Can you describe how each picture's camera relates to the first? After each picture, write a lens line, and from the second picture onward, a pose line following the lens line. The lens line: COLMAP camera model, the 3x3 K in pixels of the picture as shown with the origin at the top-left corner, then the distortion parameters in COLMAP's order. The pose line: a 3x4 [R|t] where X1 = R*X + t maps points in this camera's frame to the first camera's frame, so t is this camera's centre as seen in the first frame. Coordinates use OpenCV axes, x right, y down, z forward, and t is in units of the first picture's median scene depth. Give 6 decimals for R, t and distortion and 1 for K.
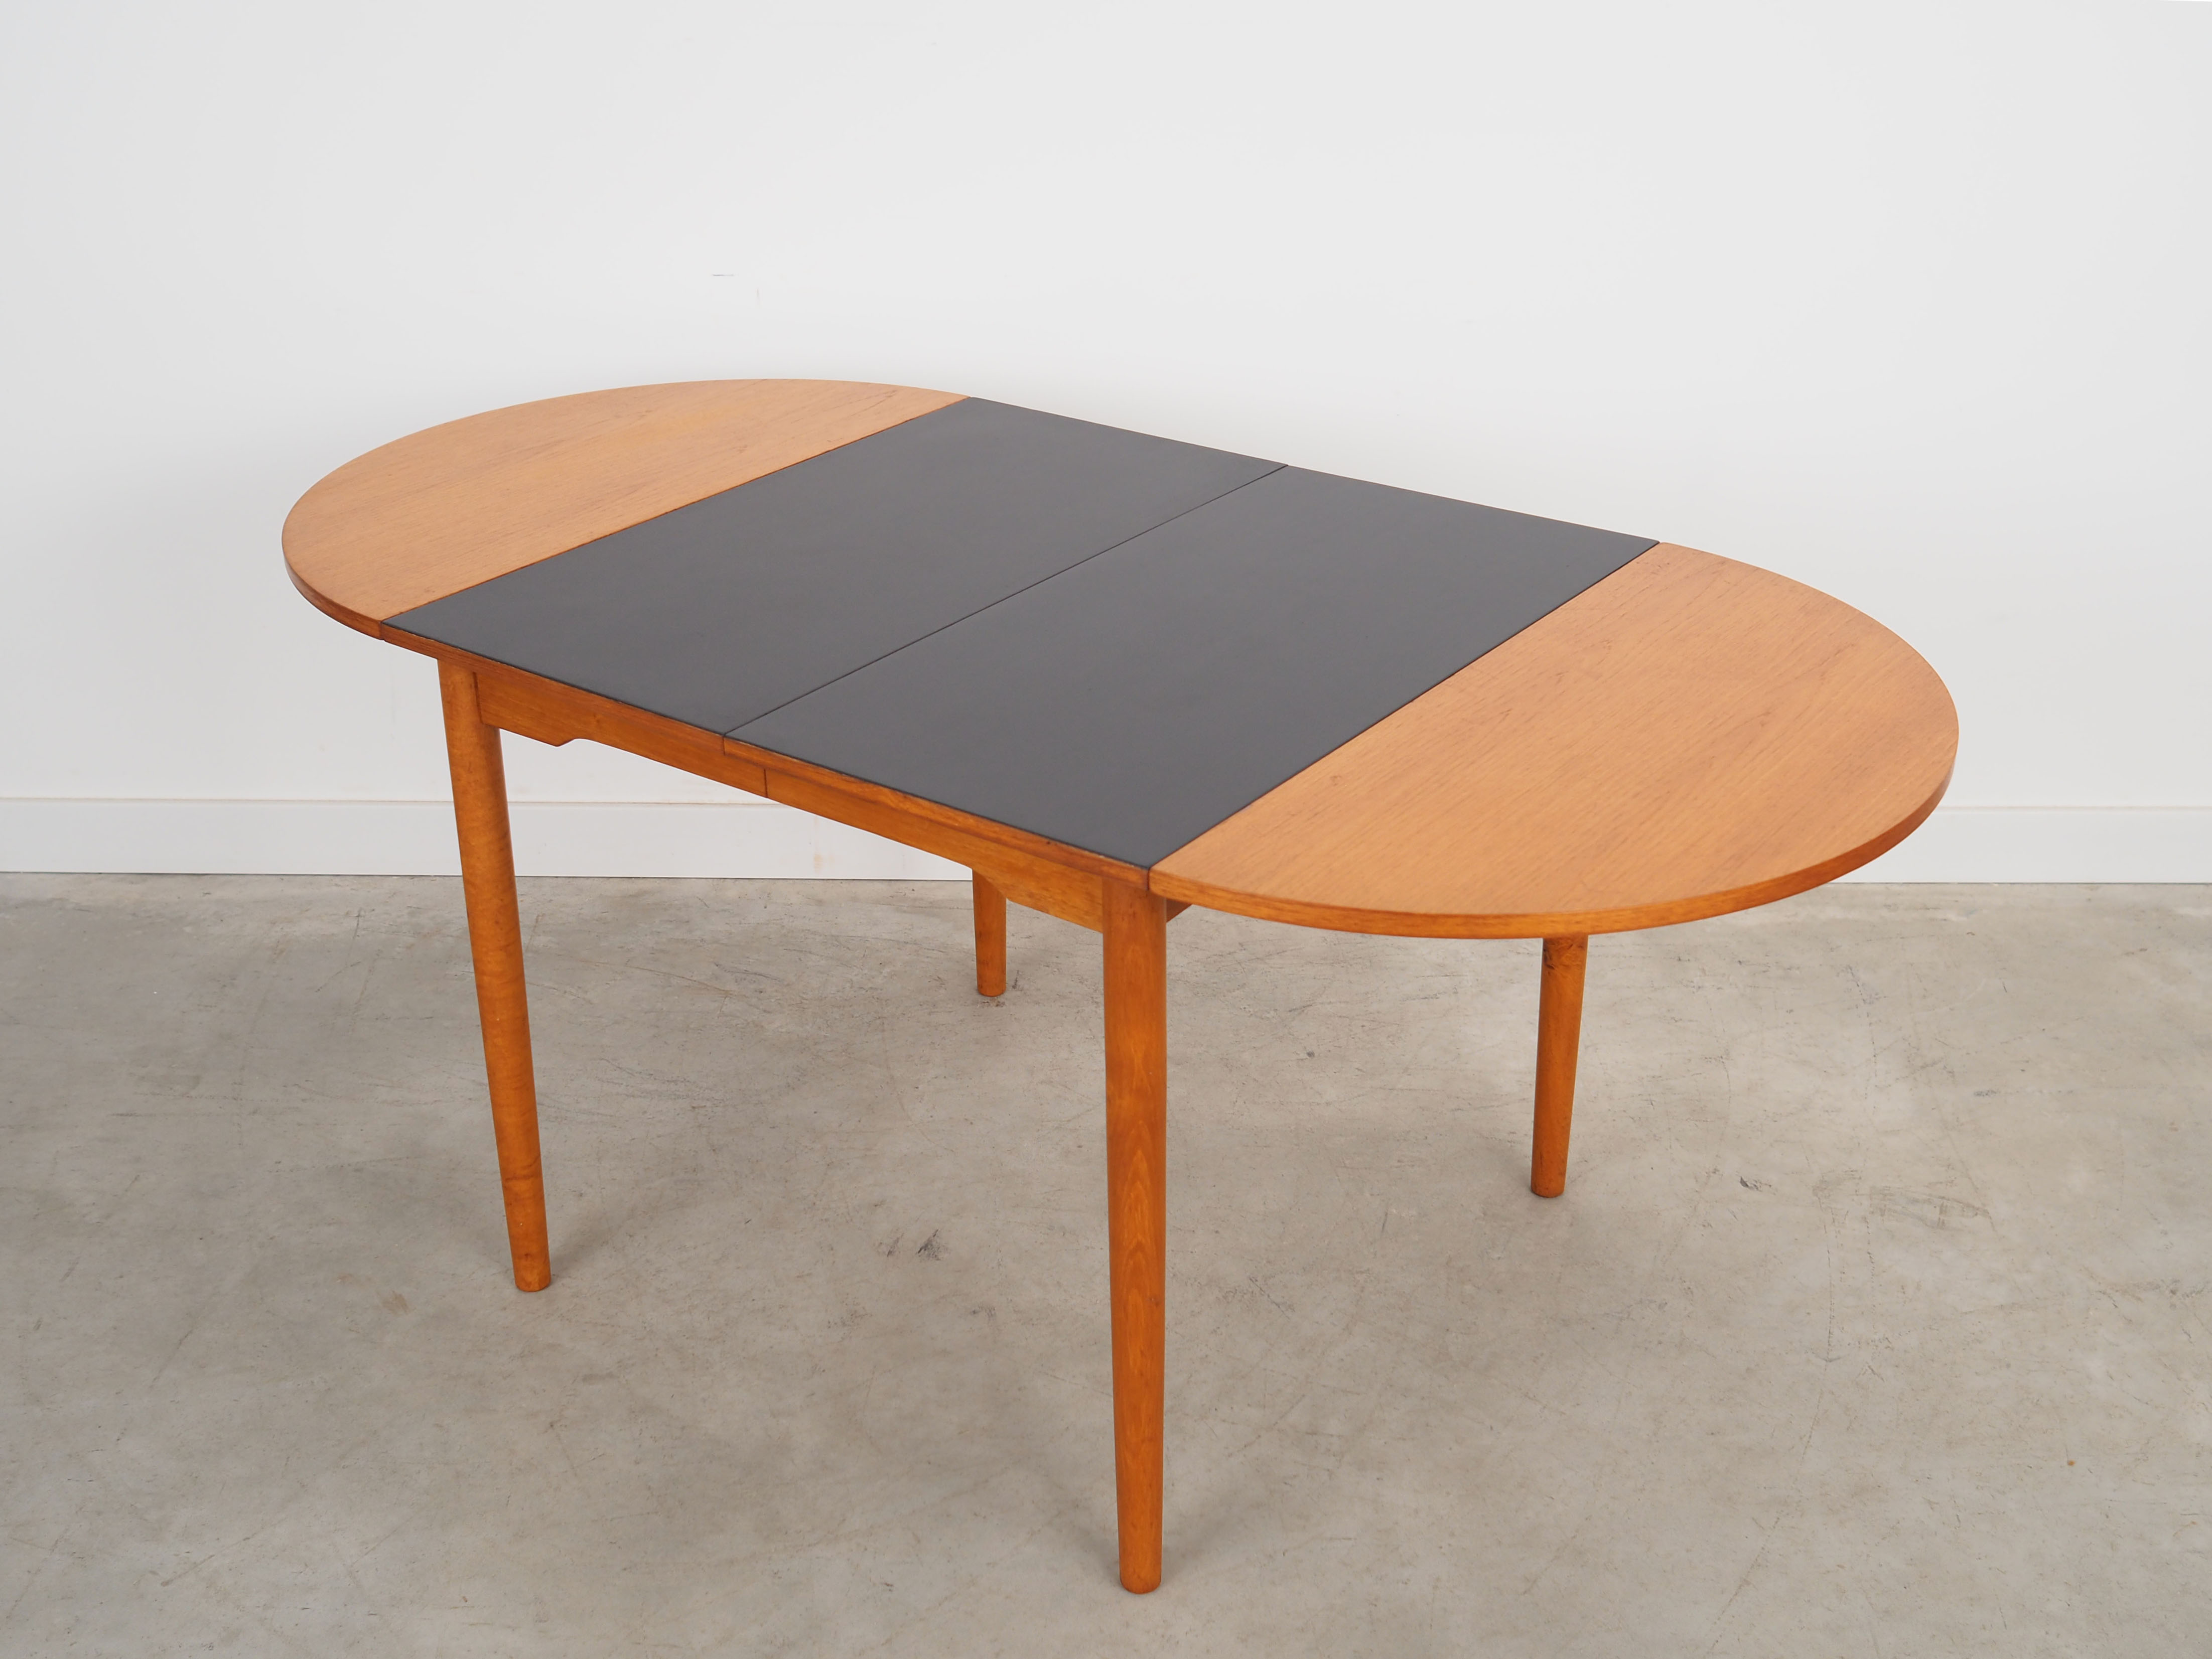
lens RADIAL K [[2422.8, 0, 1106.0], [0, 2422.8, 829.5], [0, 0, 1]] dist [-0.012636, 0.010419]
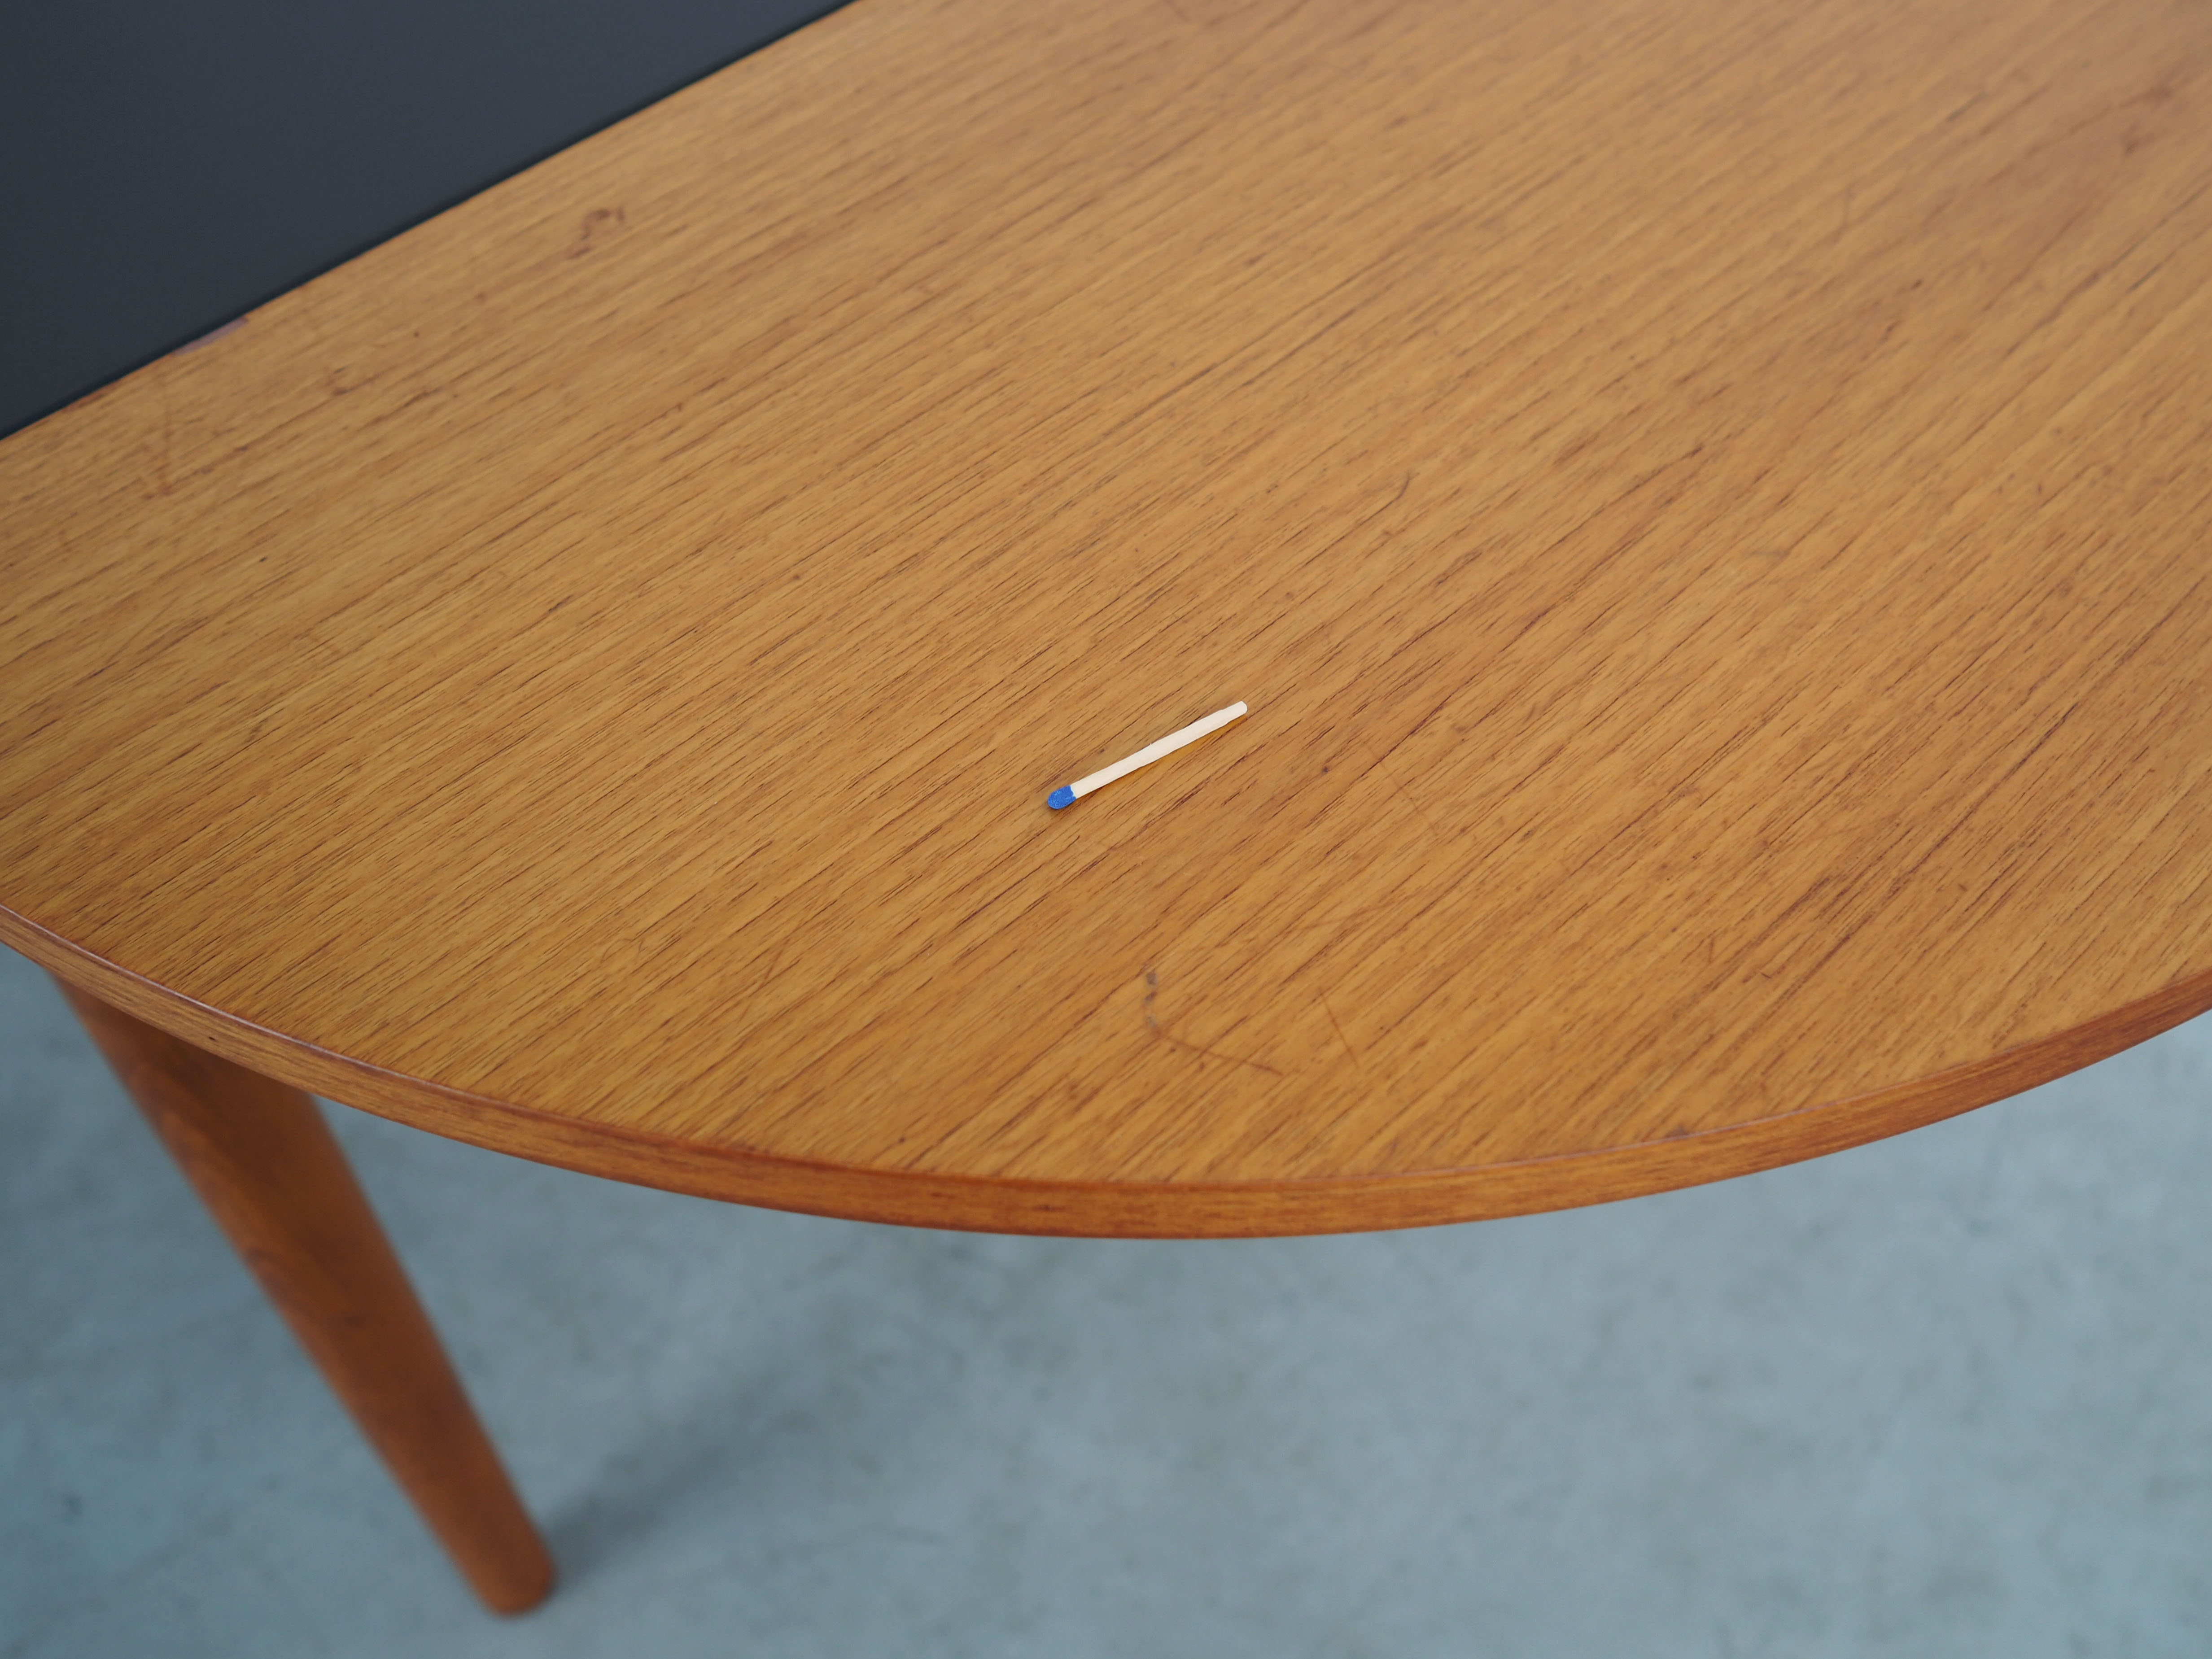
lens RADIAL K [[2422.6, 0, 1106.0], [0, 2422.6, 829.5], [0, 0, 1]] dist [-0.012636, 0.010419]
pose [[0.986958, 0.138734, -0.081651, 0.182230], [-0.092169, 0.902857, 0.419946, -0.080464], [0.131980, -0.406943, 0.903869, 0.678741]]
